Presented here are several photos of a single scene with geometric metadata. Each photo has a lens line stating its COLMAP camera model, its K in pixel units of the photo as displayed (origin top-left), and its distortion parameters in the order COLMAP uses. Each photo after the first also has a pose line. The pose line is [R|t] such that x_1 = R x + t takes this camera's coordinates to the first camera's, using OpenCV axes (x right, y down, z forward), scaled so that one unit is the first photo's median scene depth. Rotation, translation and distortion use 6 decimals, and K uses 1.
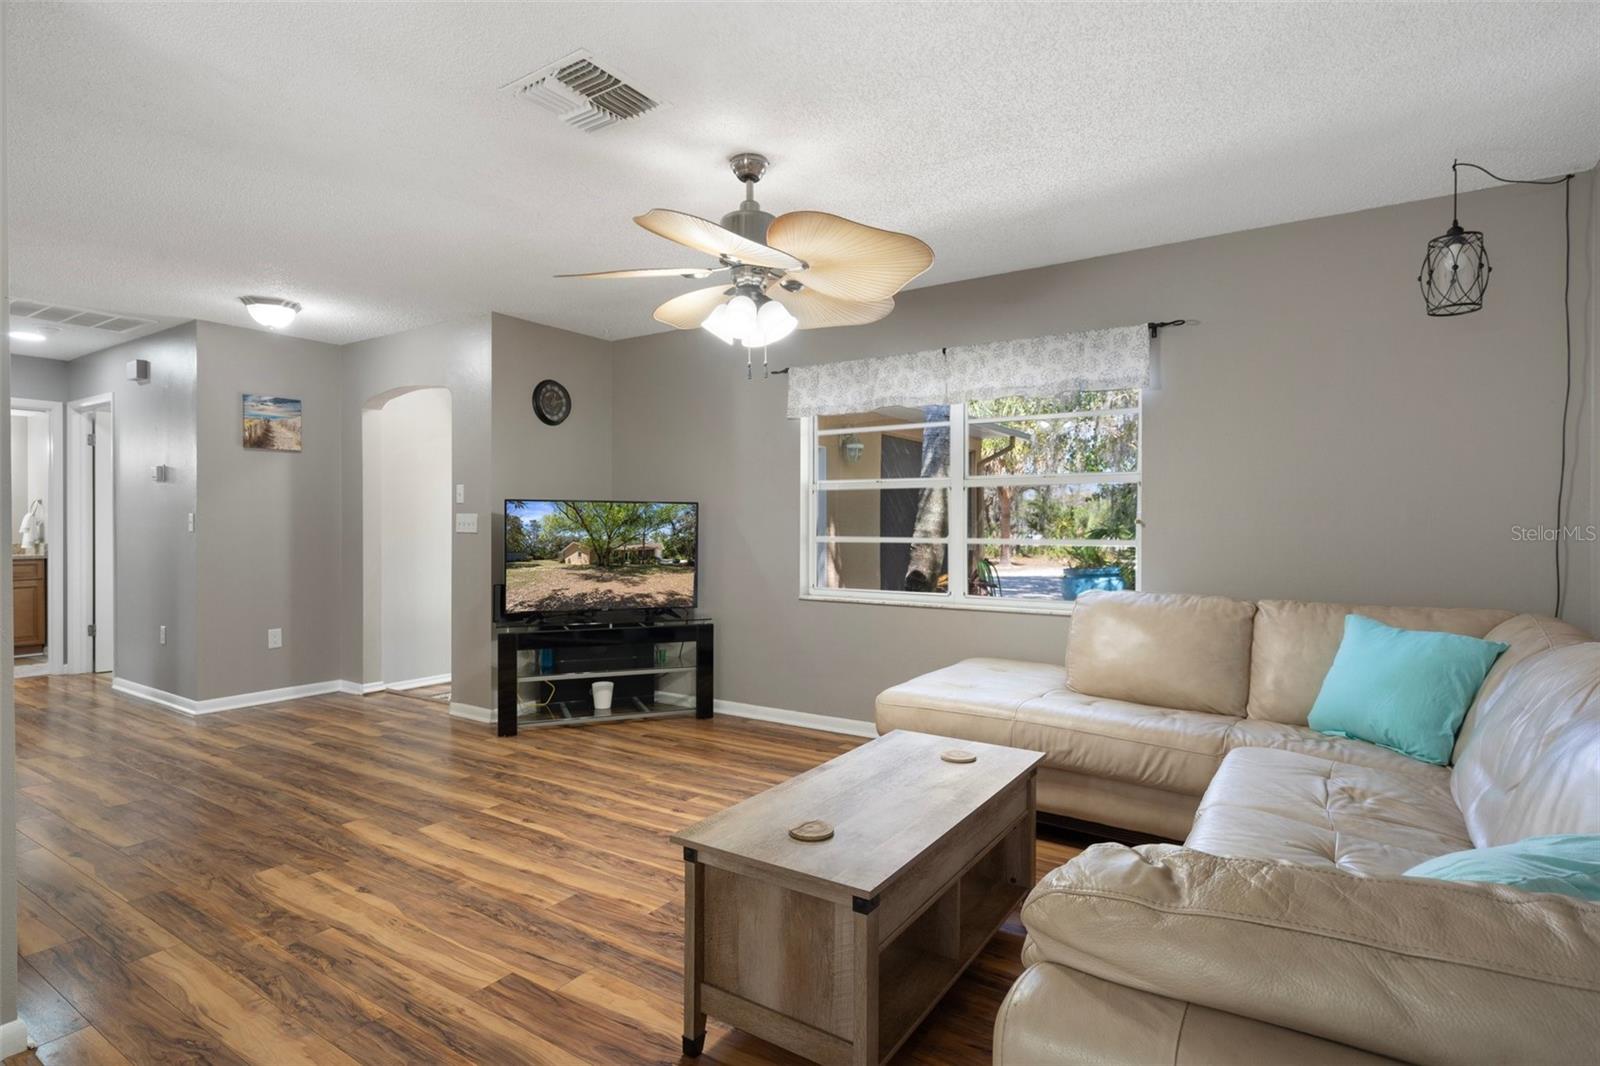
lens RADIAL K [[814.5, 0, 797.0], [0, 814.5, 527.5], [0, 0, 1]] dist [0.000759, 0.000843]
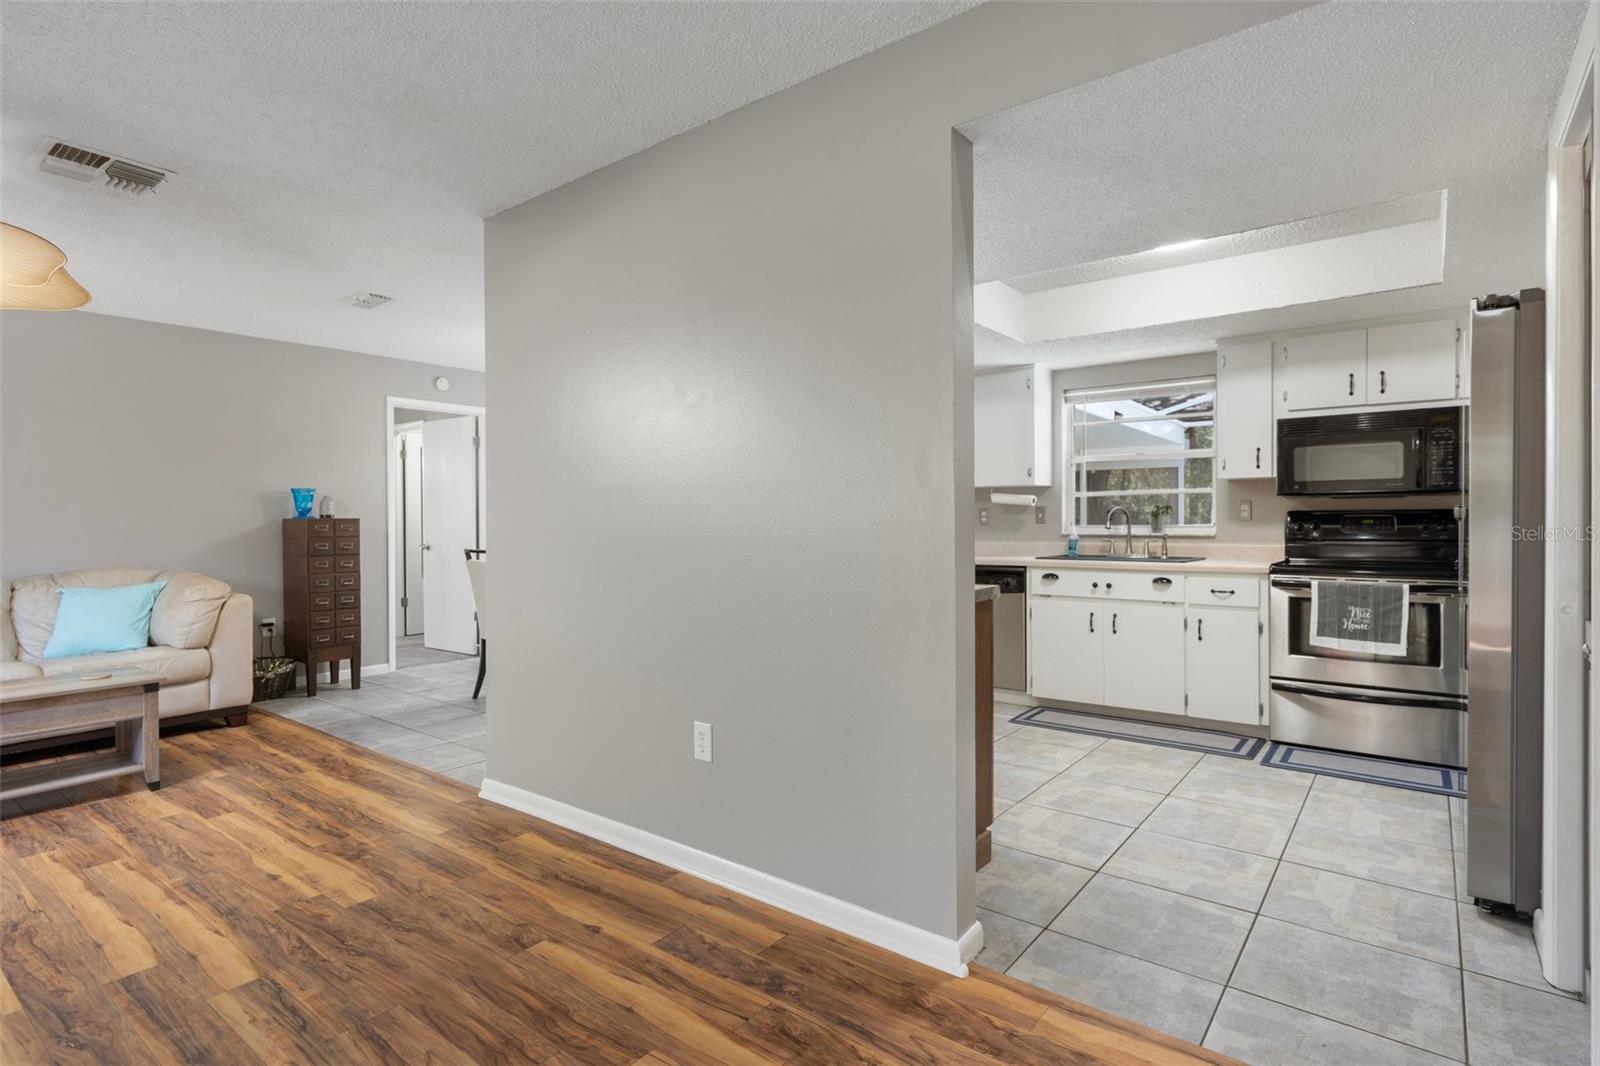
lens RADIAL K [[807.5, 0, 795.5], [0, 807.5, 526.6], [0, 0, 1]] dist [0.003619, 0.000183]
pose [[-0.997132, 0.005337, 0.075489, -0.849864], [0.006251, 0.999910, 0.011870, -0.002314], [-0.075419, 0.012308, -0.997076, 1.316996]]
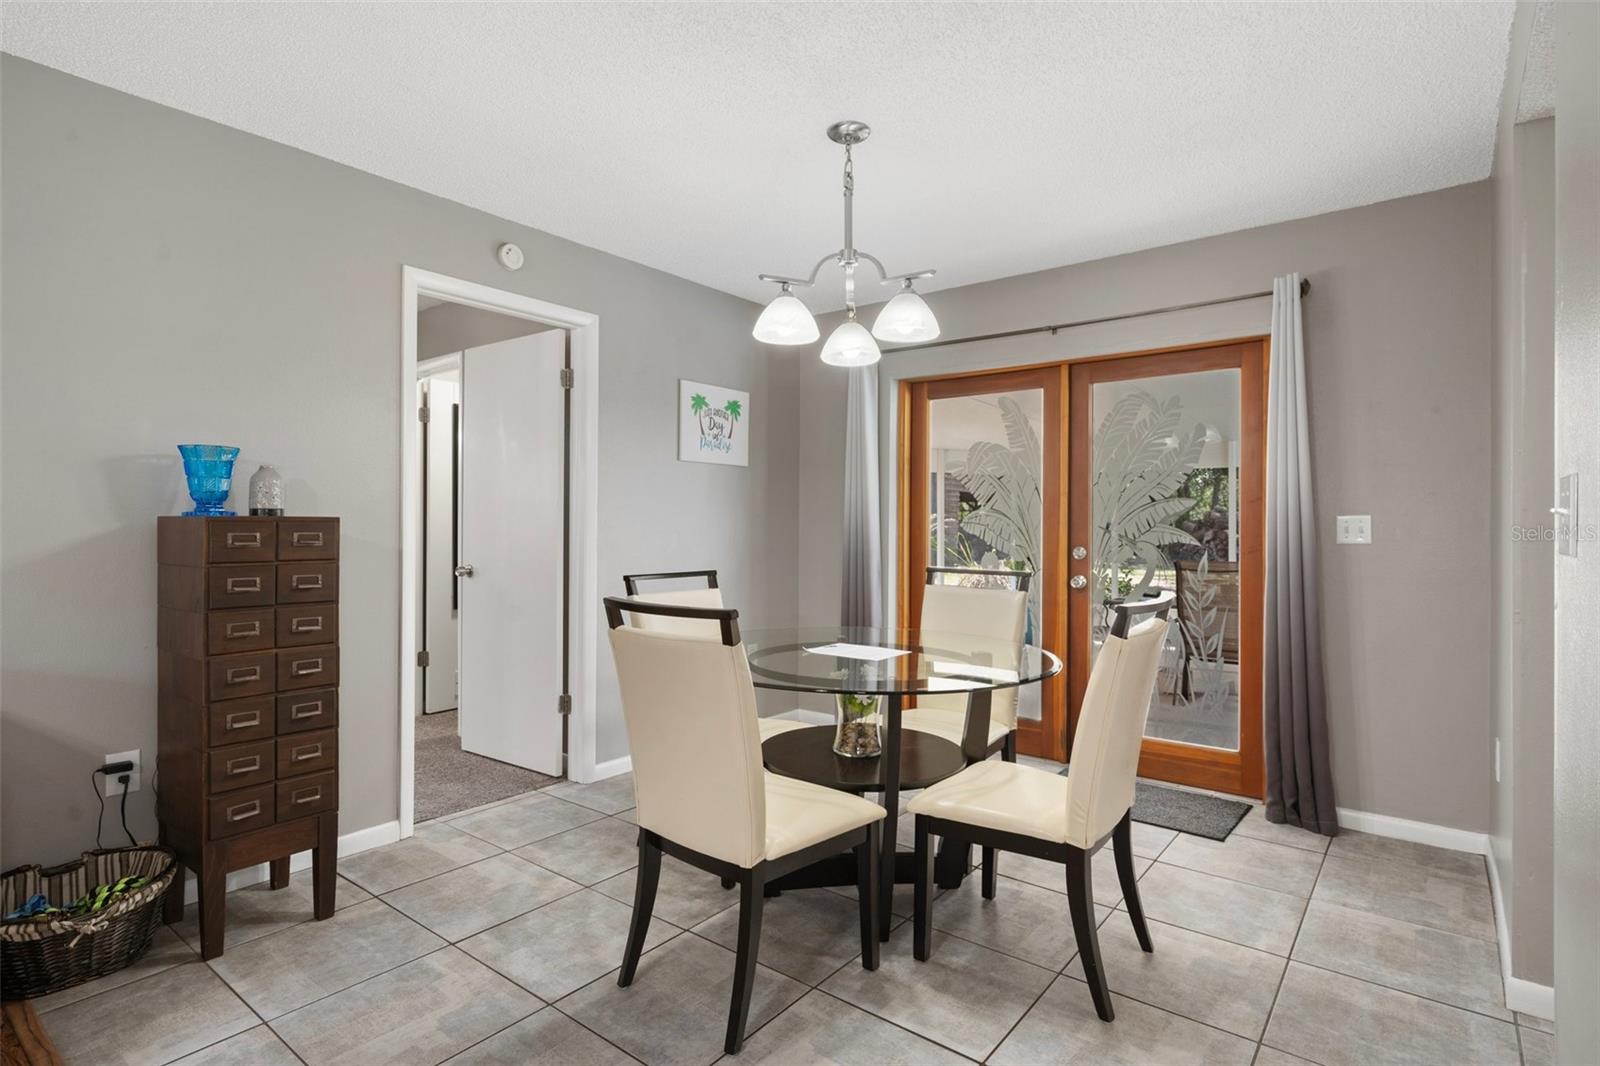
lens RADIAL K [[807.5, 0, 795.5], [0, 807.5, 526.6], [0, 0, 1]] dist [0.003619, 0.000183]
pose [[-0.996840, -0.003948, 0.079338, -0.360313], [-0.003575, 0.999982, 0.004841, -0.001967], [-0.079356, 0.004542, -0.996836, 0.522511]]
